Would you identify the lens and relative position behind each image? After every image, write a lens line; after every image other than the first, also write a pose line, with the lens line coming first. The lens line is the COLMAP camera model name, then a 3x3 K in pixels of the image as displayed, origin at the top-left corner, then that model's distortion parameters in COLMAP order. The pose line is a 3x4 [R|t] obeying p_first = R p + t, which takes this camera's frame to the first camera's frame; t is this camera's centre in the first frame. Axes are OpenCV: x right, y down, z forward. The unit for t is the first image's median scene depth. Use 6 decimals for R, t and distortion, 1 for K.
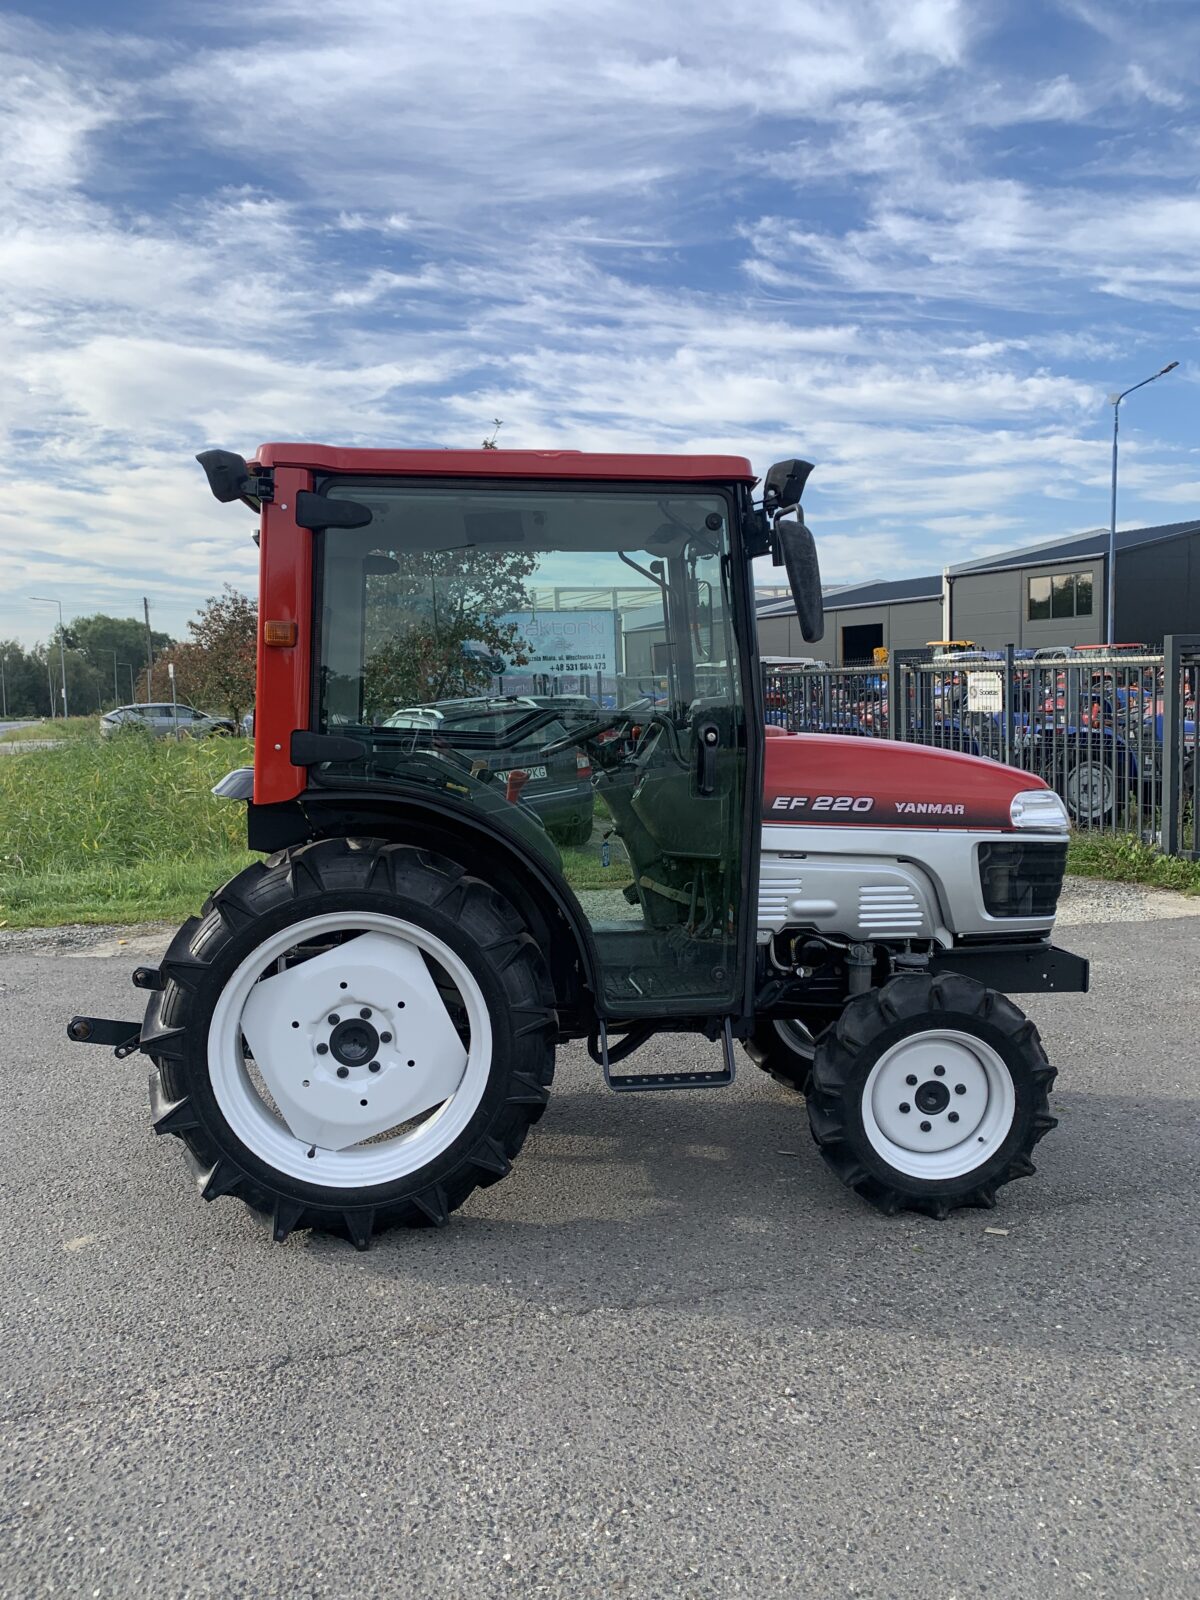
lens RADIAL K [[1186.9, 0, 600.0], [0, 1186.9, 800.0], [0, 0, 1]] dist [0.025297, -0.014553]
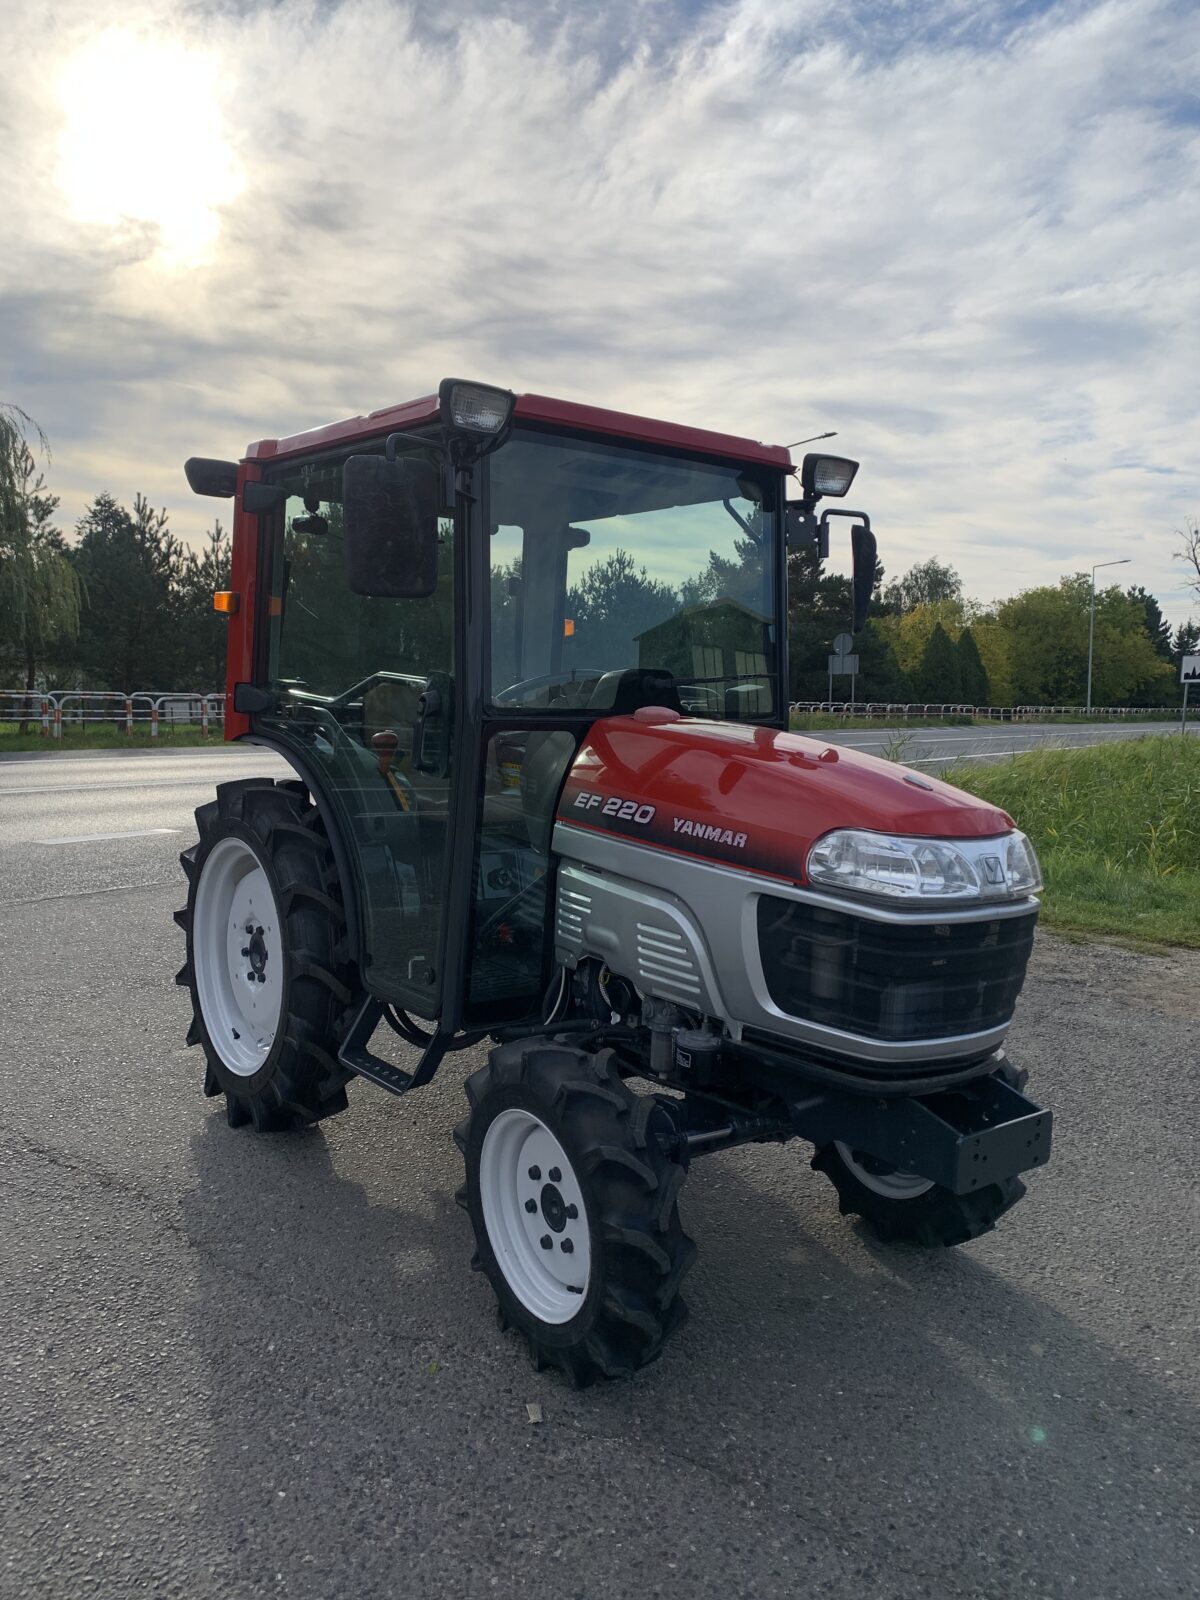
lens RADIAL K [[1173.7, 0, 600.0], [0, 1173.7, 800.0], [0, 0, 1]] dist [-0.000676, -0.003496]
pose [[0.550318, 0.112489, -0.827343, 0.814883], [-0.114608, 0.991681, 0.058600, -0.045197], [0.827052, 0.062571, 0.558632, 0.560826]]
